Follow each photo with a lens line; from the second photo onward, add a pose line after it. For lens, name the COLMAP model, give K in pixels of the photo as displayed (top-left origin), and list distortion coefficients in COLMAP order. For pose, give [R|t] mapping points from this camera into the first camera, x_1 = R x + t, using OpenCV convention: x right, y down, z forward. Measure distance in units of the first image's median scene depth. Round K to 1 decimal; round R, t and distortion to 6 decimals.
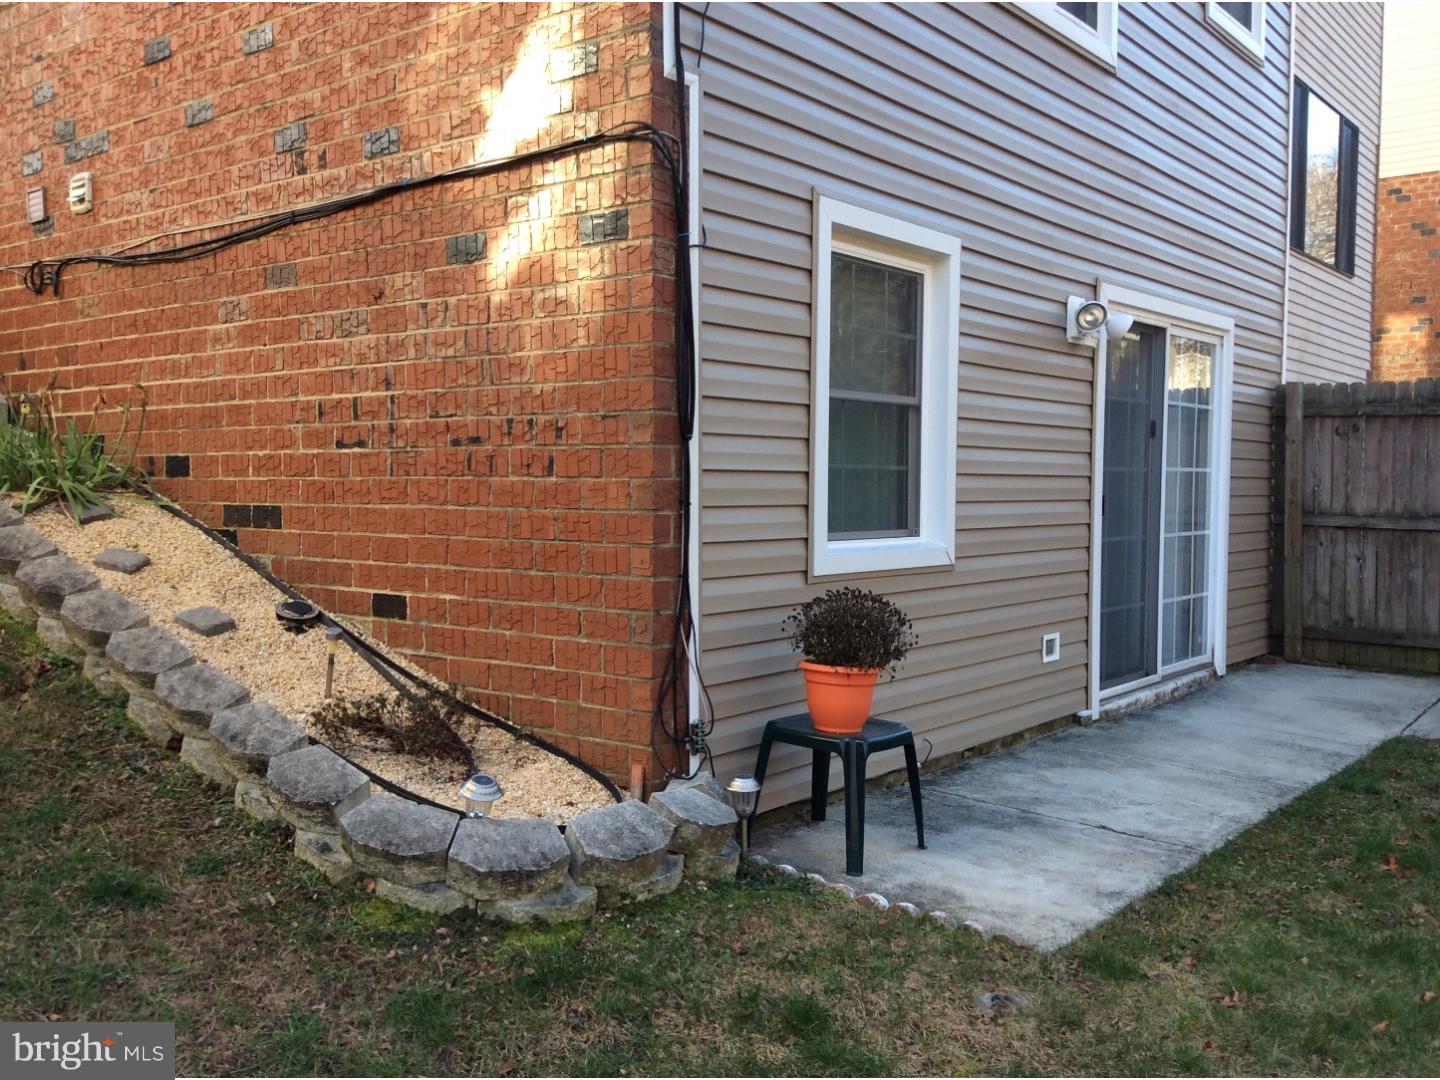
lens RADIAL K [[1304.2, 0, 720.0], [0, 1304.2, 540.0], [0, 0, 1]] dist [0.168759, -0.331487]
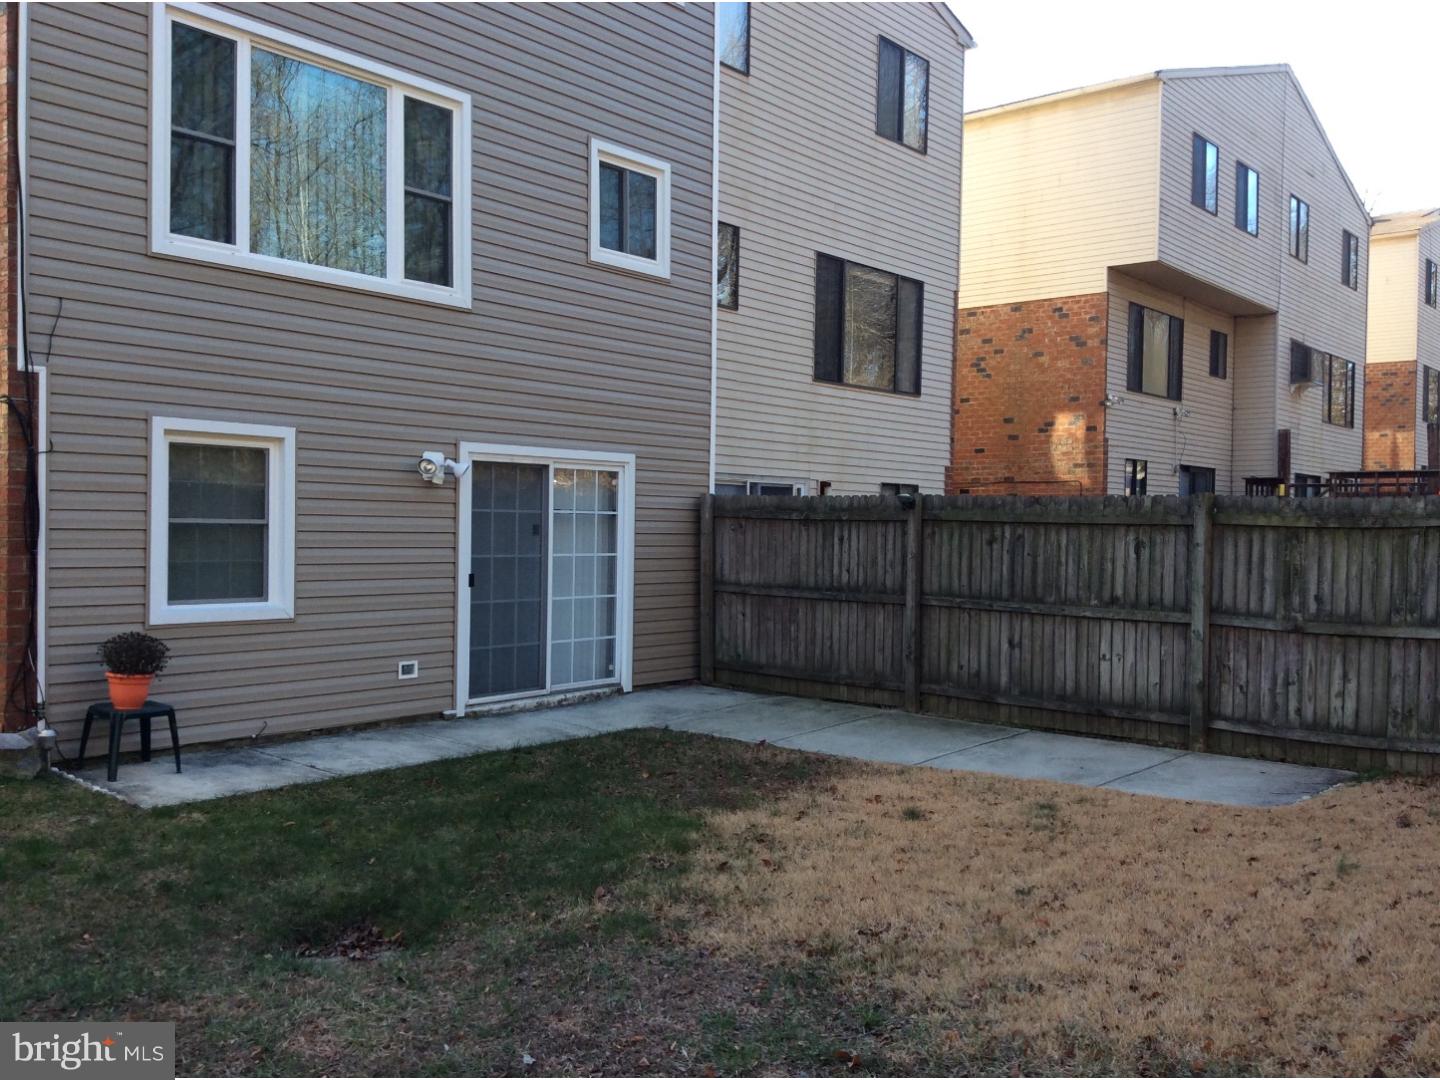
lens RADIAL K [[1304.2, 0, 720.0], [0, 1304.2, 540.0], [0, 0, 1]] dist [0.168759, -0.331487]
pose [[0.999841, 0.013021, -0.012166, 0.642517], [-0.013394, 0.999426, -0.031103, -0.031148], [0.011754, 0.031261, 0.999442, -0.598930]]
